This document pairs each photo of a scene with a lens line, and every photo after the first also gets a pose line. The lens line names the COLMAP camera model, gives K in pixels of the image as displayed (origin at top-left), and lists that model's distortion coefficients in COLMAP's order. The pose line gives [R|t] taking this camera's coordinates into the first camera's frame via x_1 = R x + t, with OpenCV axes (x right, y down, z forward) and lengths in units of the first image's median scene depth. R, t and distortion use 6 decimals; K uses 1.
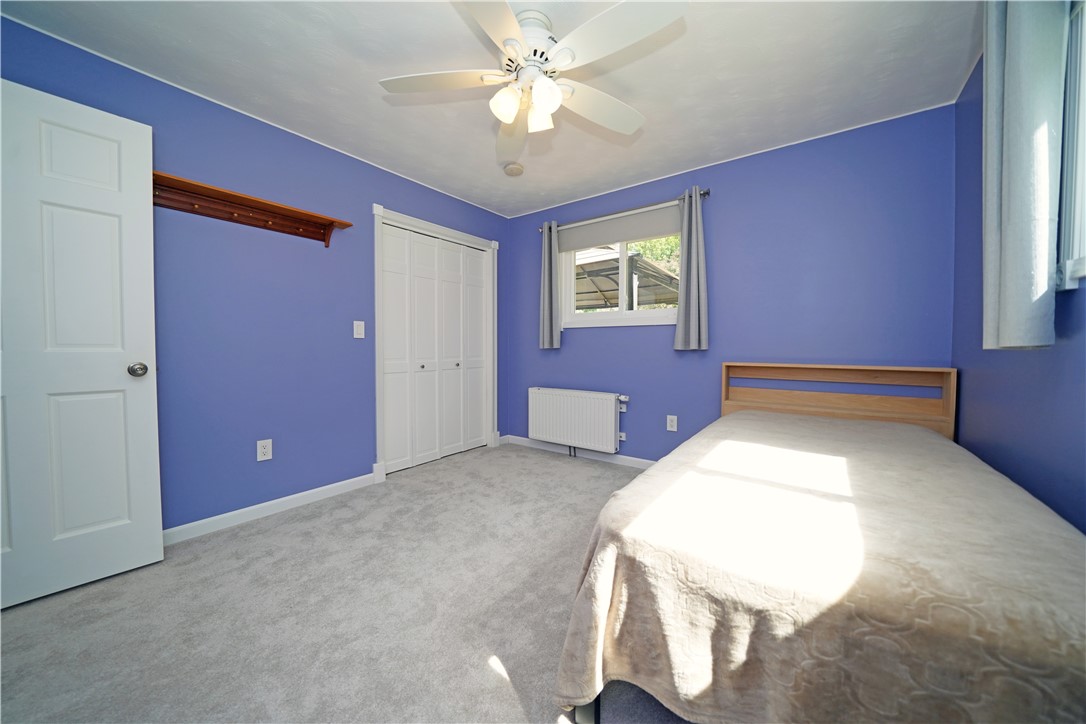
lens RADIAL K [[377.0, 0, 534.8], [0, 377.0, 355.9], [0, 0, 1]] dist [-0.009817, 0.000812]
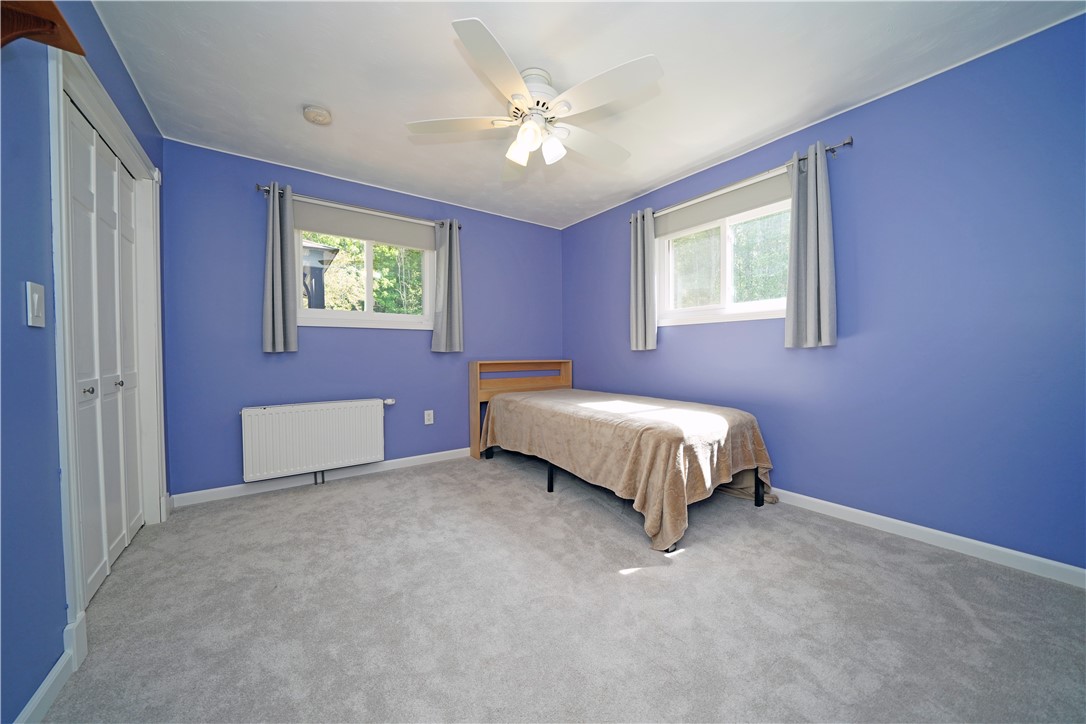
lens RADIAL K [[377.0, 0, 537.5], [0, 377.0, 358.3], [0, 0, 1]] dist [-0.009817, 0.000812]
pose [[0.306184, -0.019194, 0.951779, -0.669693], [0.026399, 0.999583, 0.011665, -0.002871], [-0.951606, 0.021555, 0.306564, 0.376224]]
